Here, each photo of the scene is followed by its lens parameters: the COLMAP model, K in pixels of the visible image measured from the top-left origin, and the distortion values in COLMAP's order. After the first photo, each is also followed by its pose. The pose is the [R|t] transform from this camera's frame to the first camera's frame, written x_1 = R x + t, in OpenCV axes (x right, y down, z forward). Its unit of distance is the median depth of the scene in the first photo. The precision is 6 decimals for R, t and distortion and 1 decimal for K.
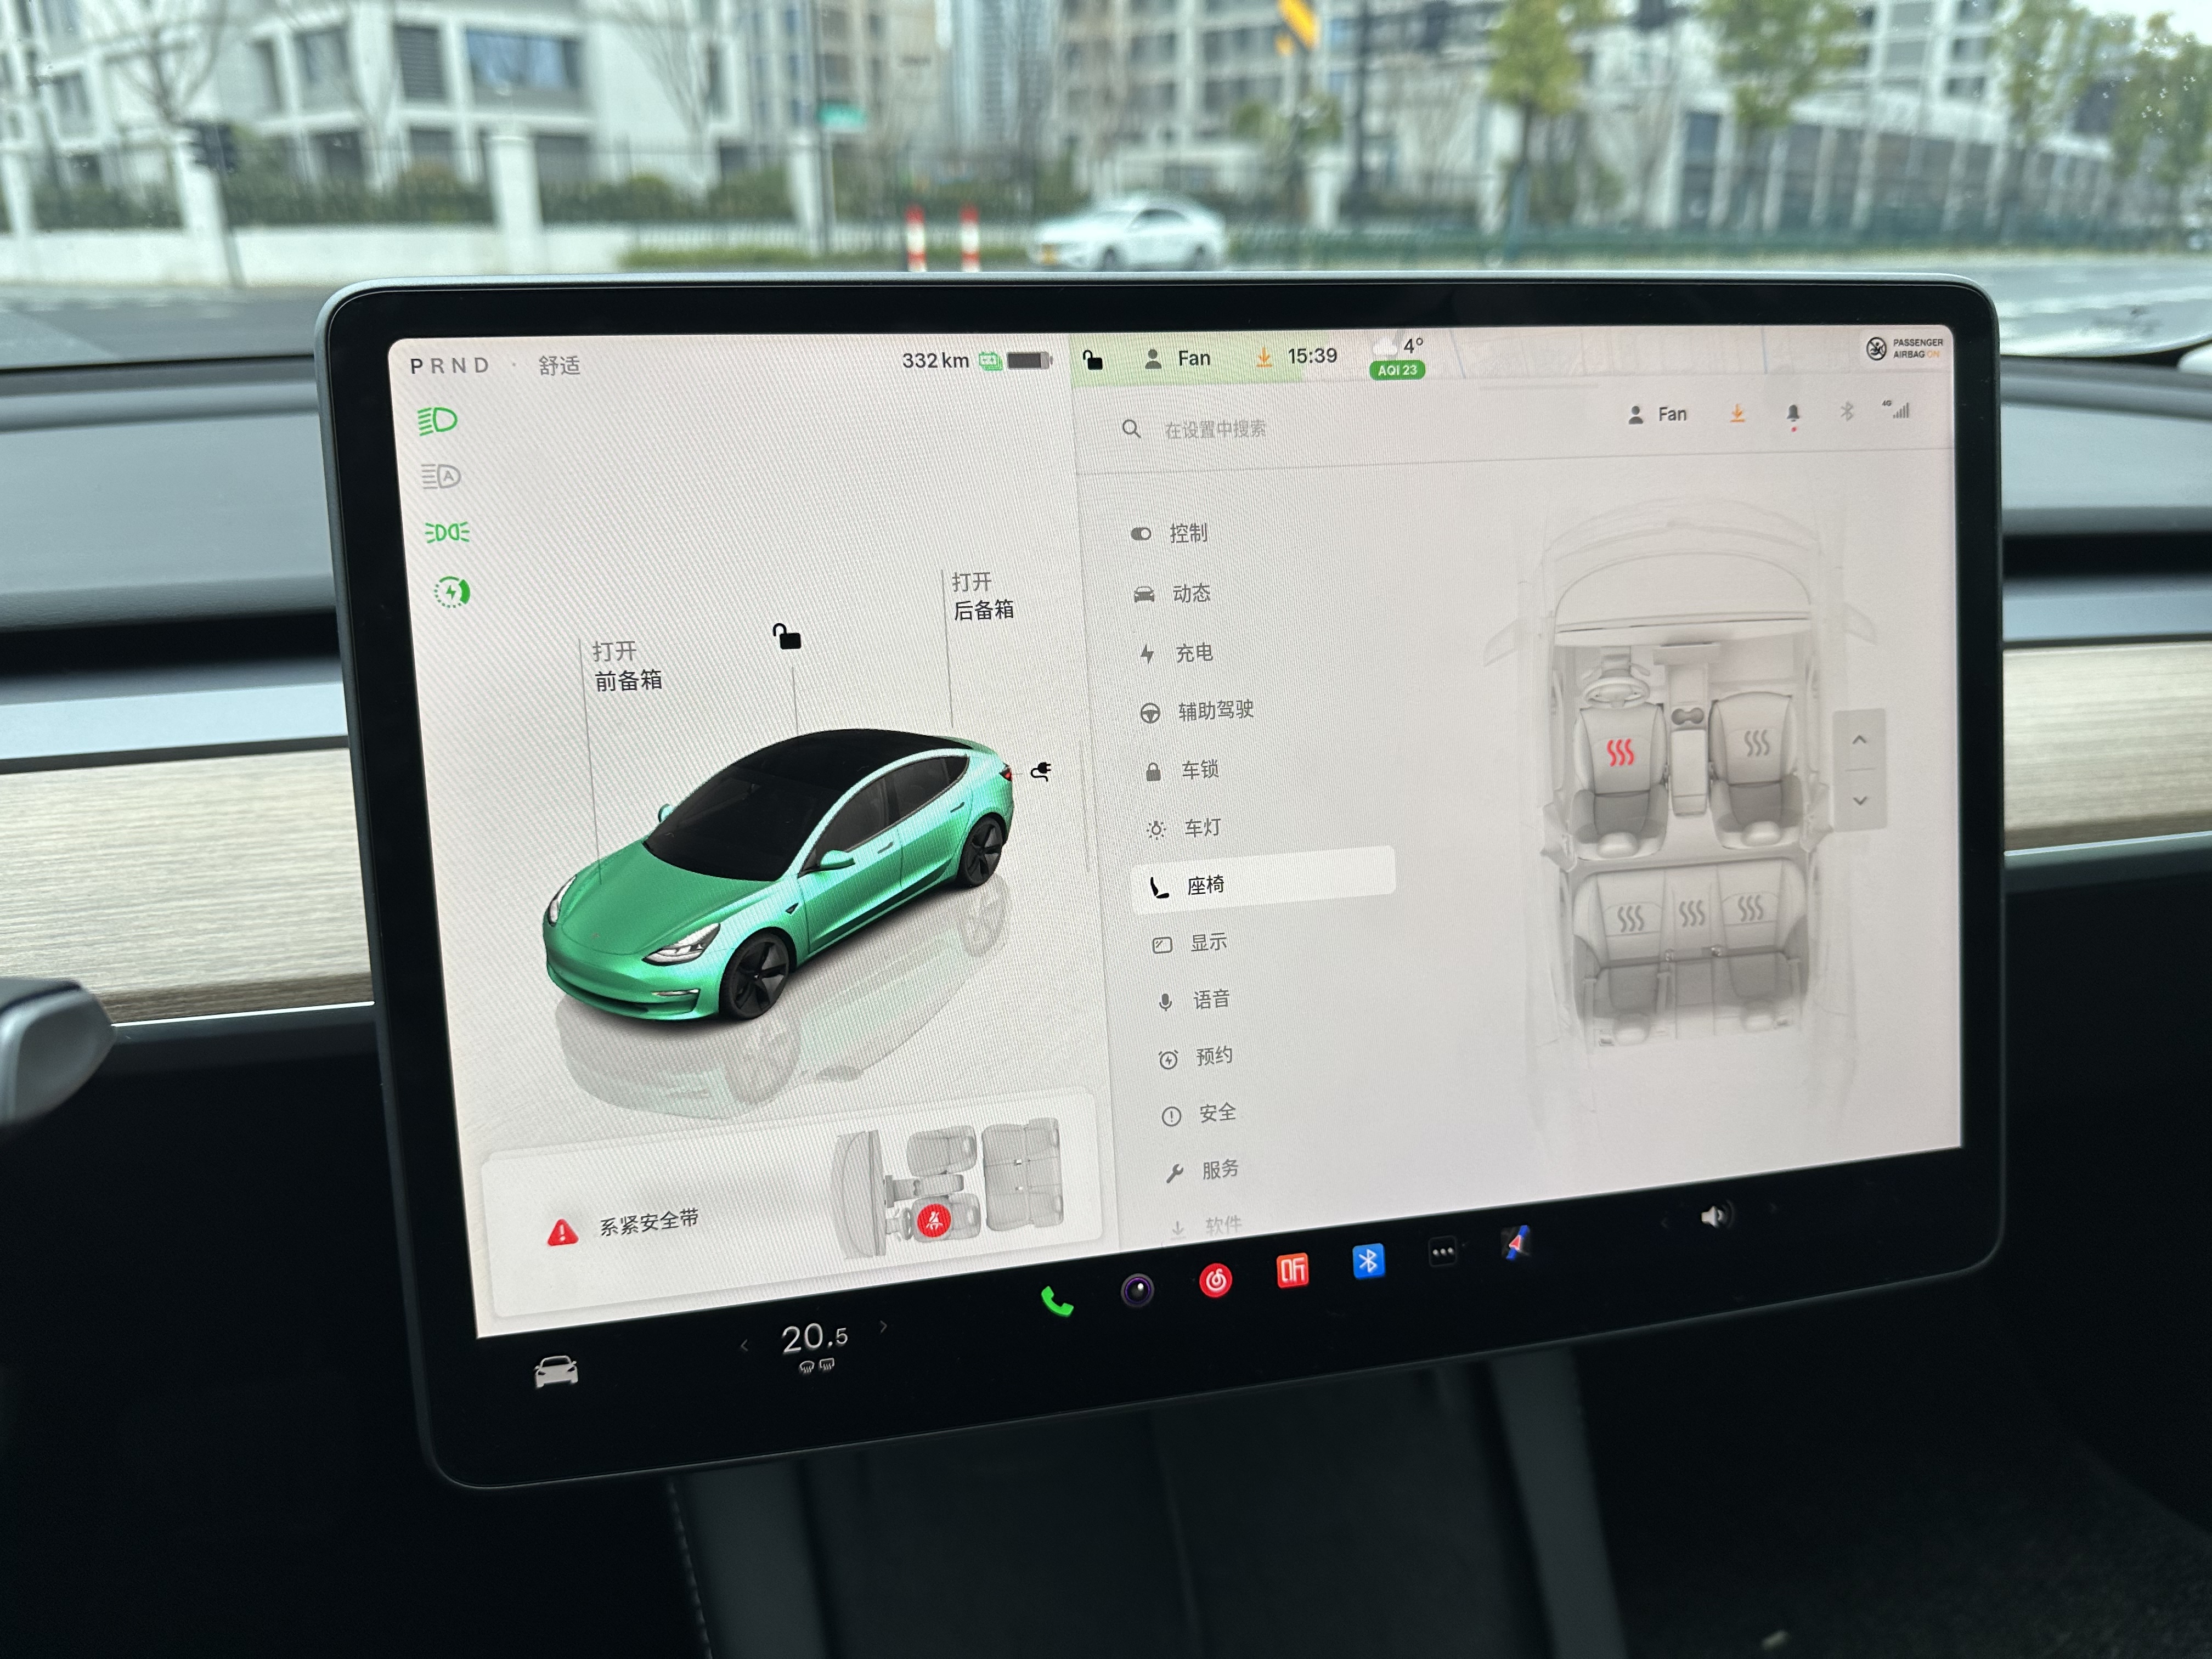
lens RADIAL K [[1601.9, 0, 1106.0], [0, 1601.9, 829.5], [0, 0, 1]] dist [-0.011635, -0.005380]
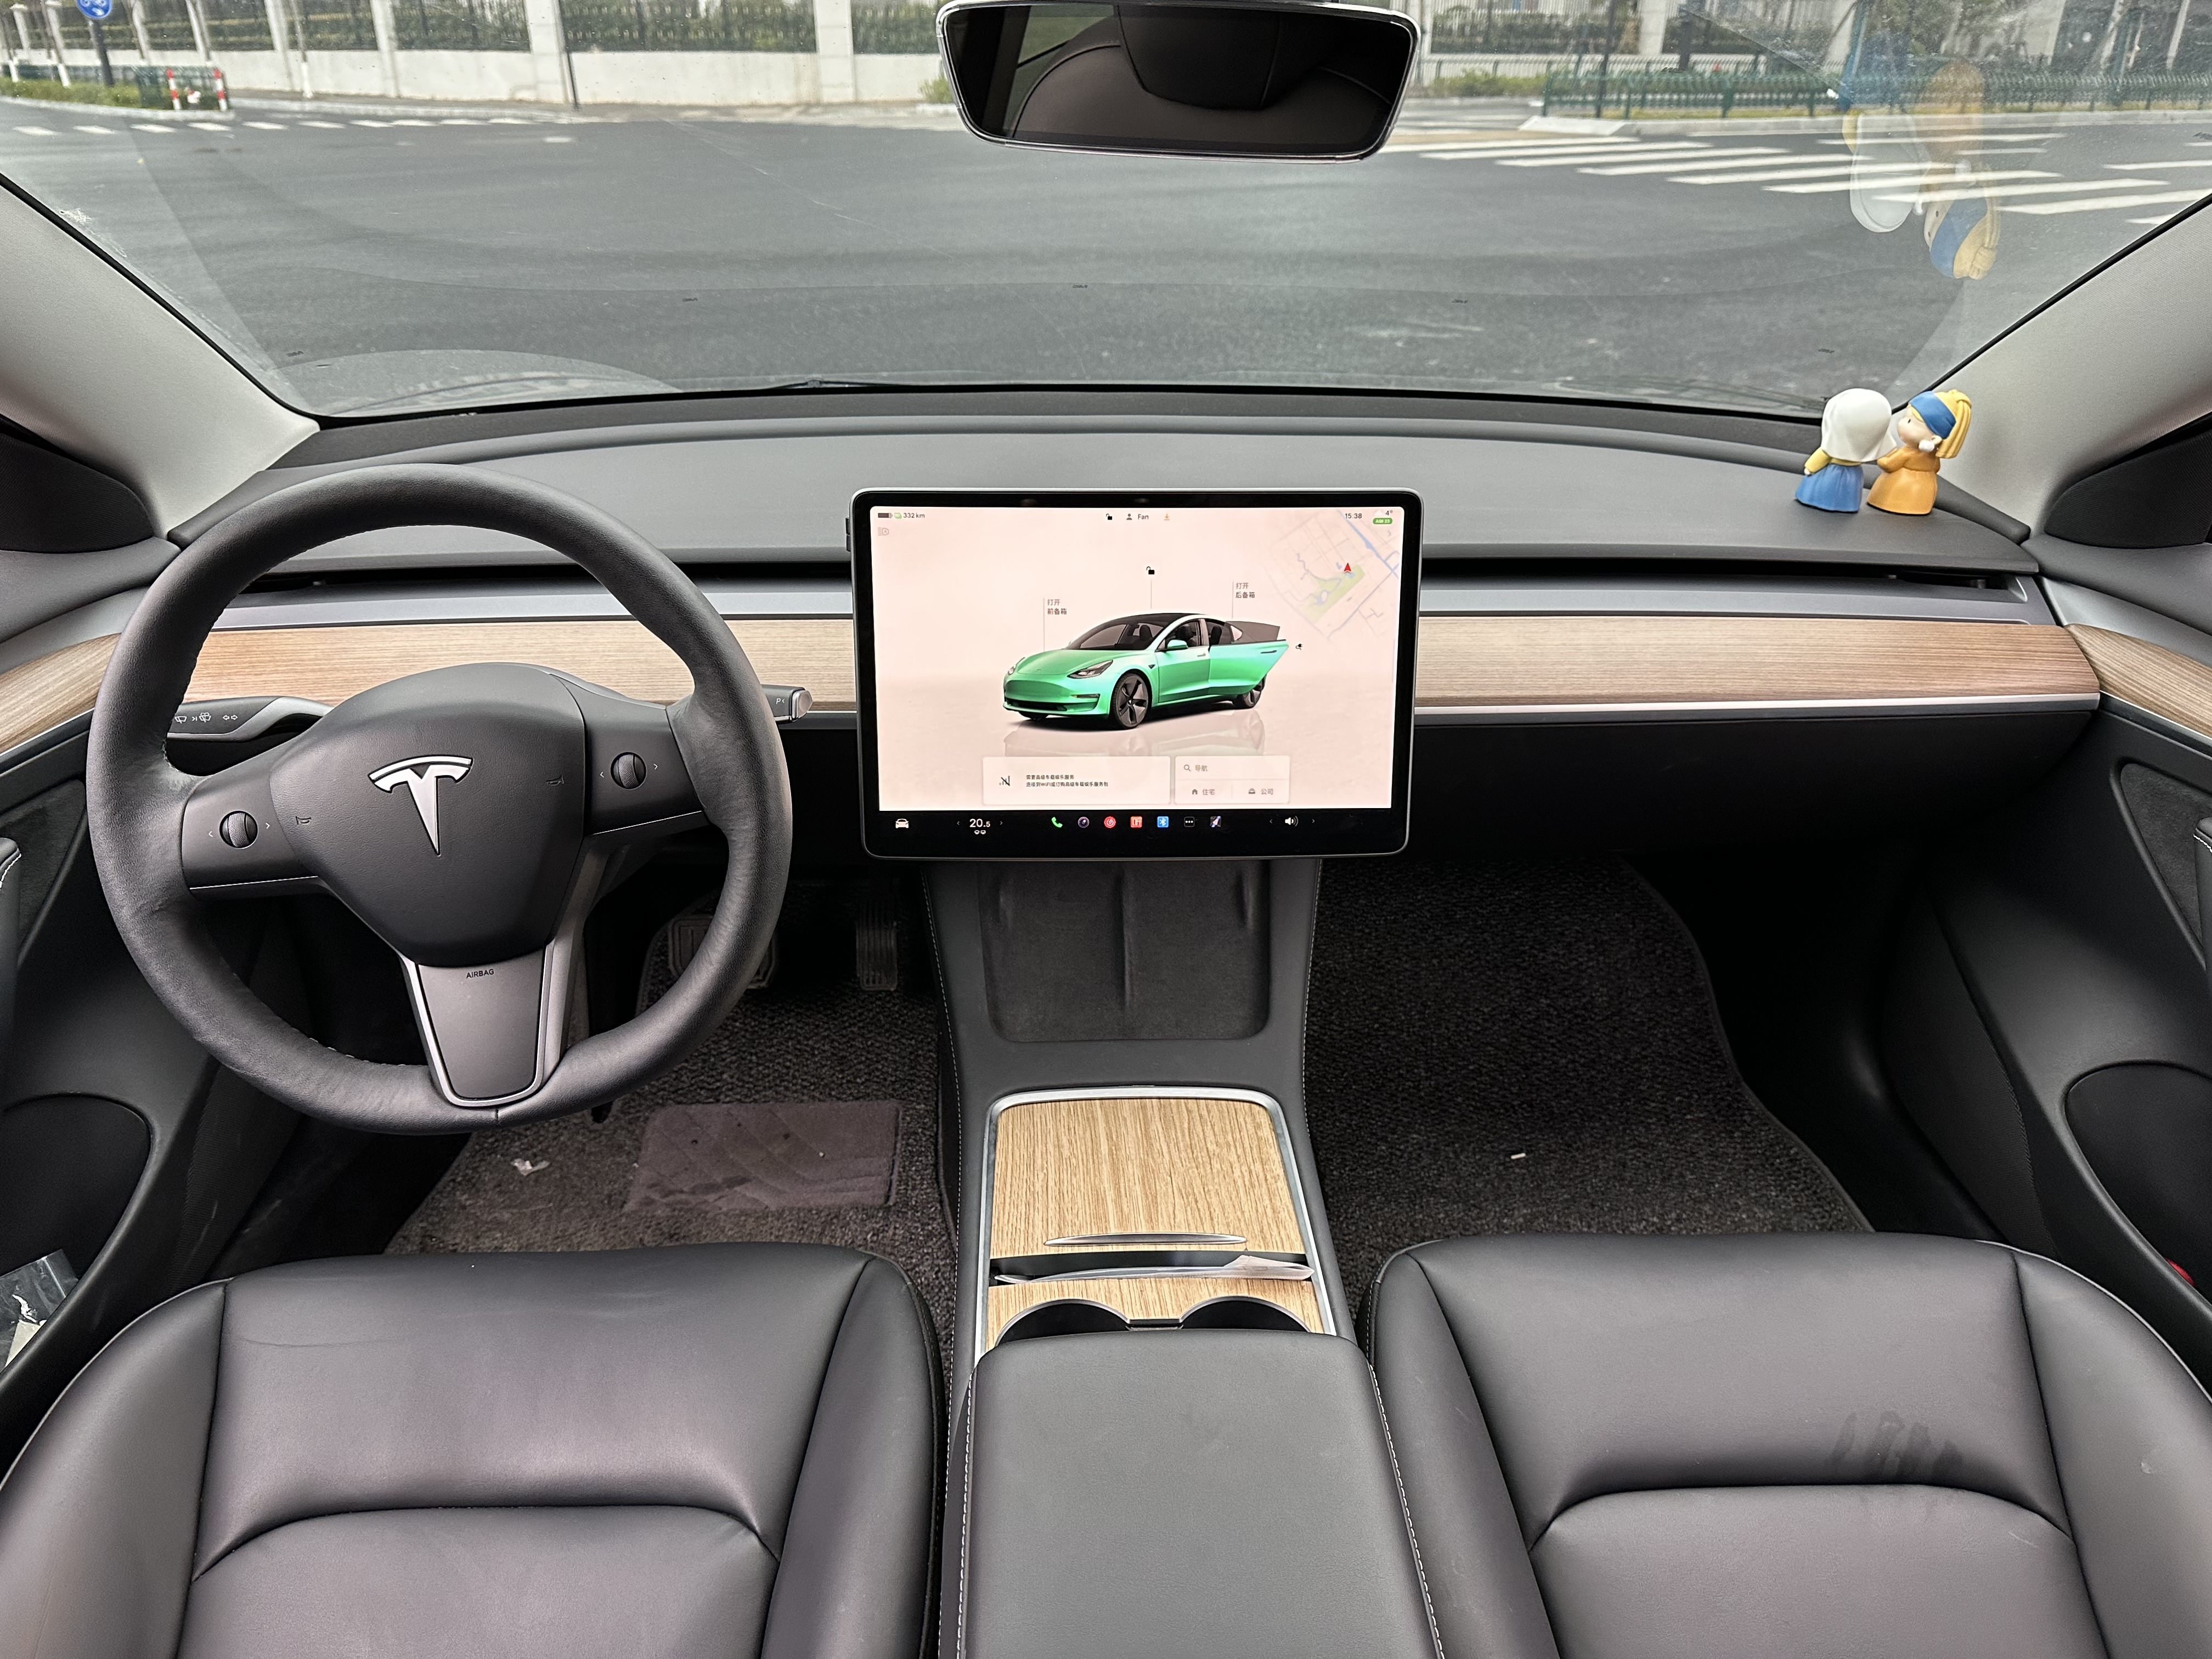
lens RADIAL K [[1553.5, 0, 1104.4], [0, 1553.5, 841.4], [0, 0, 1]] dist [0.138044, -0.230295]
pose [[0.984036, 0.087405, -0.155026, 0.199784], [-0.070494, 0.991270, 0.111421, -0.003987], [0.163411, -0.098714, 0.981607, -0.734597]]
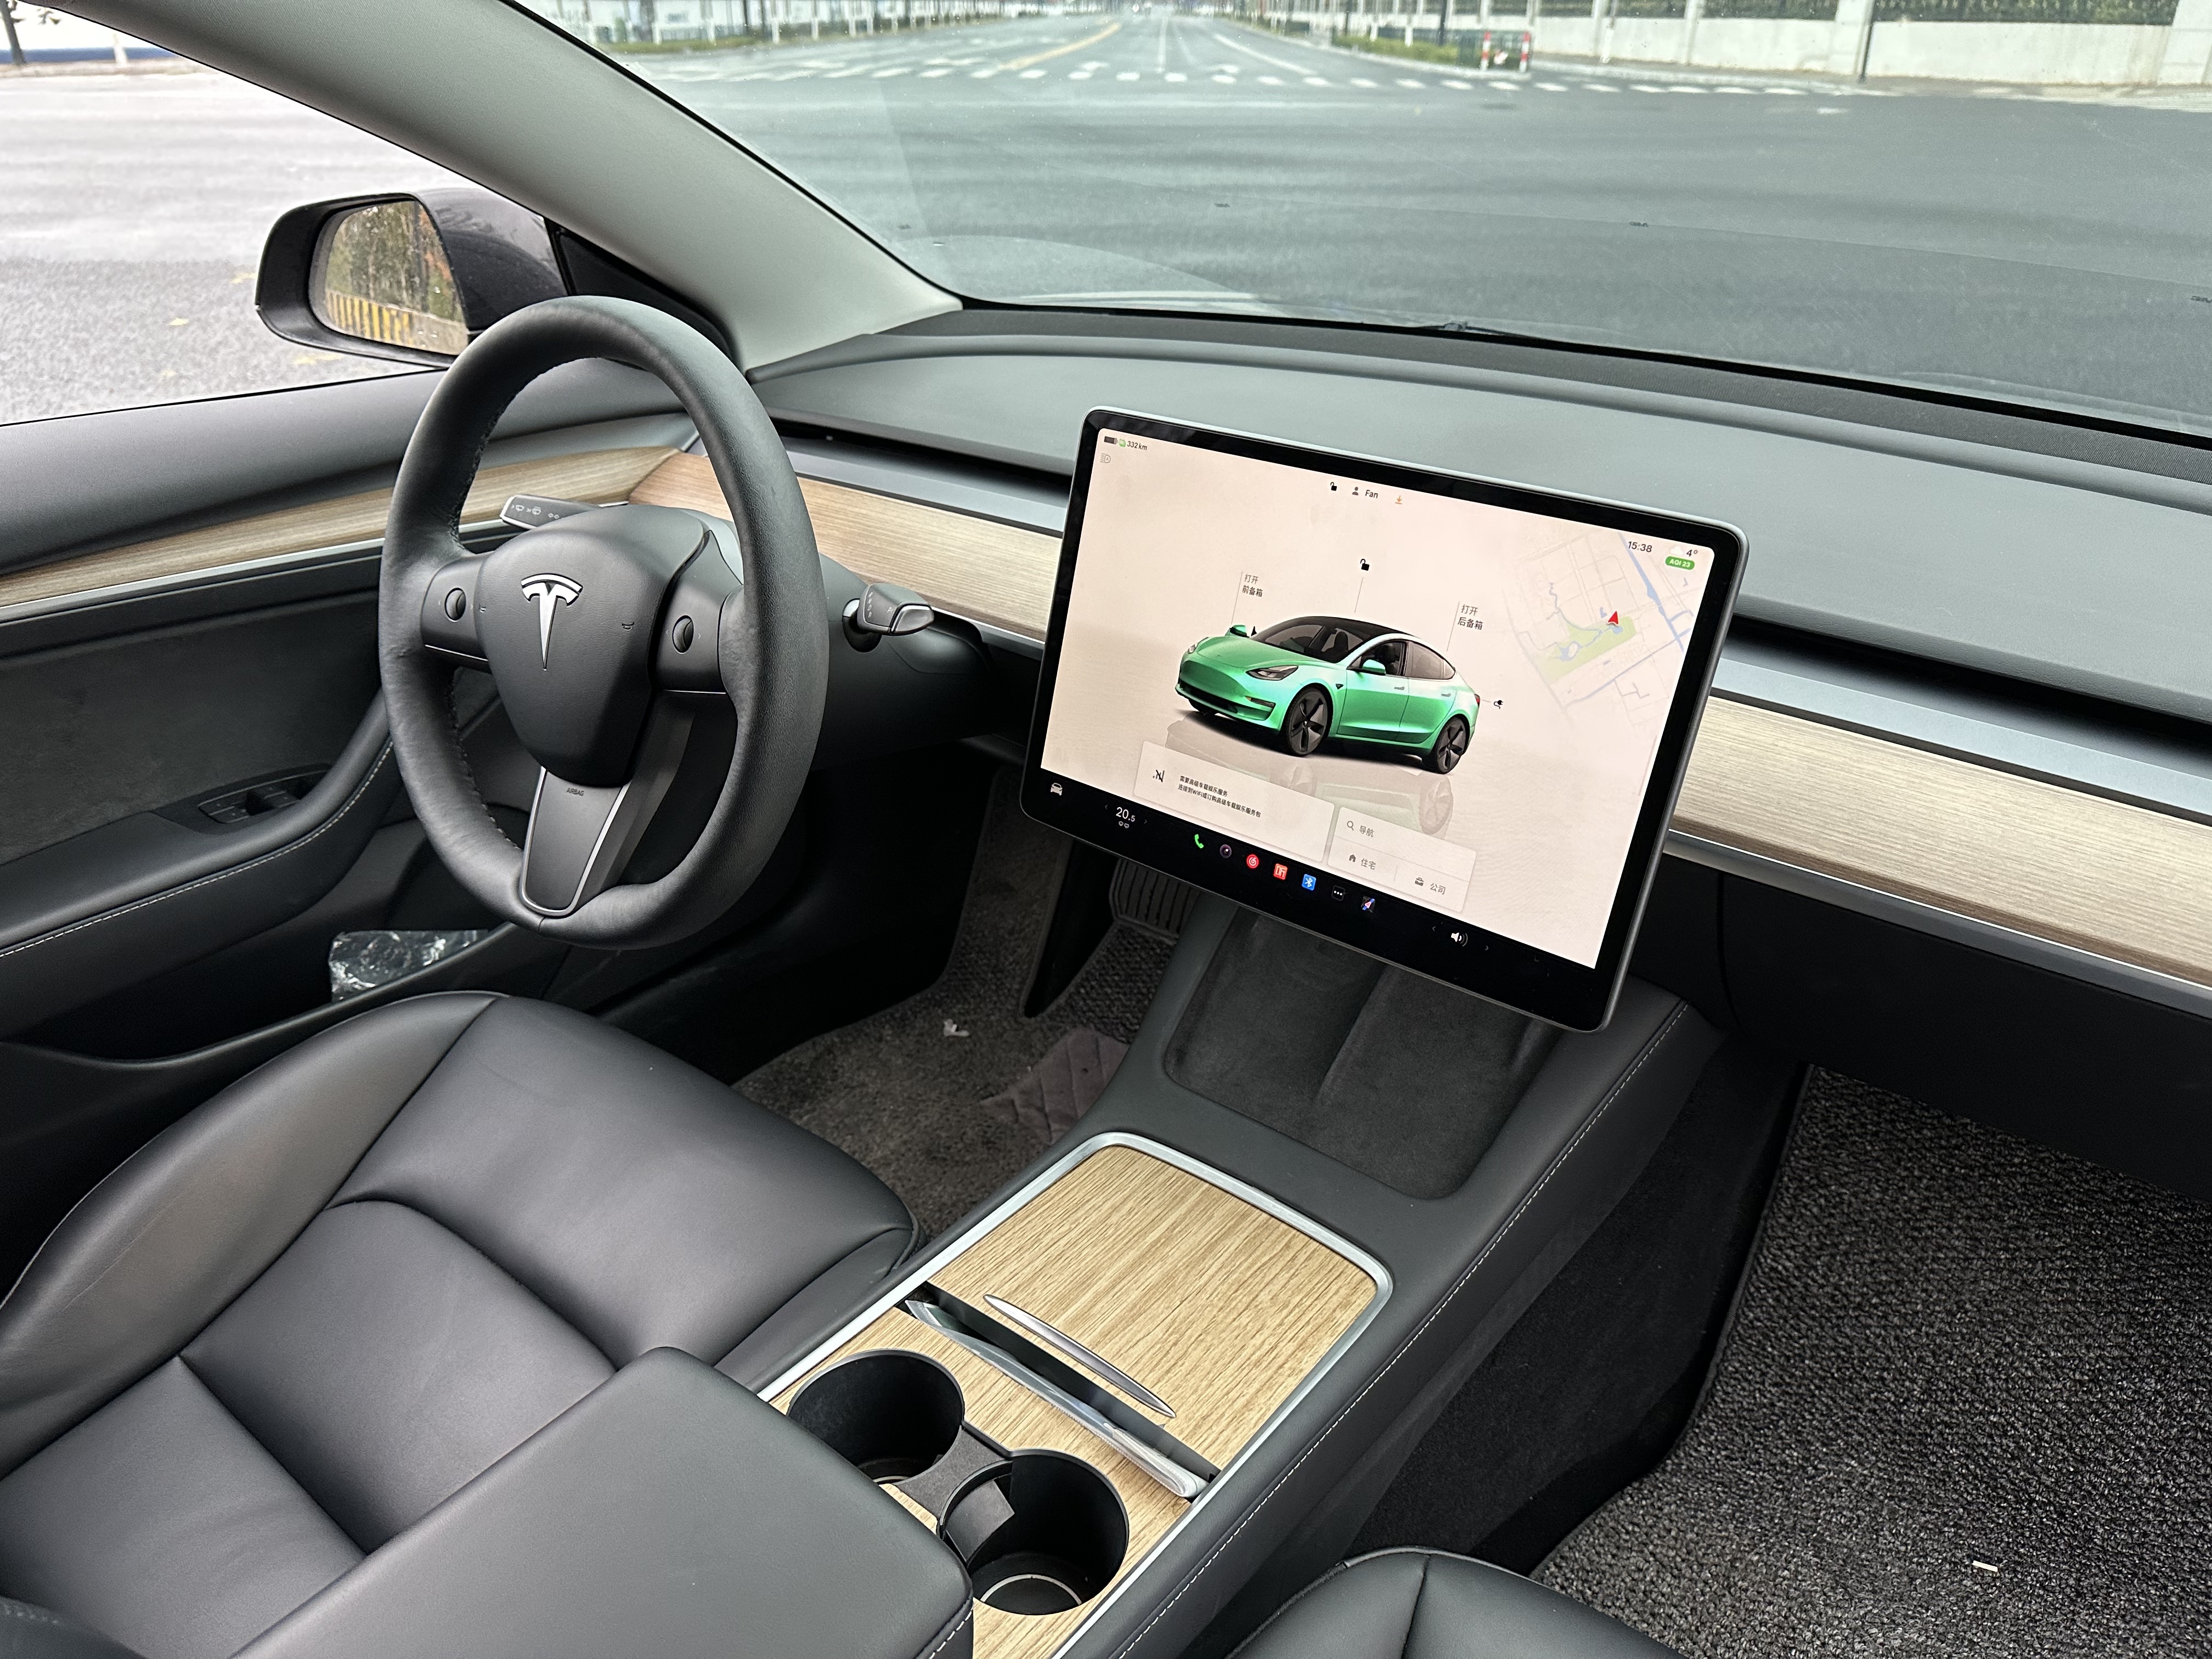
lens RADIAL K [[1553.5, 0, 1104.4], [0, 1553.5, 841.4], [0, 0, 1]] dist [0.138044, -0.230295]
pose [[0.628864, 0.369841, -0.683921, 0.593288], [-0.283503, 0.928136, 0.241224, -0.098631], [0.723986, 0.042196, 0.688523, -0.311488]]
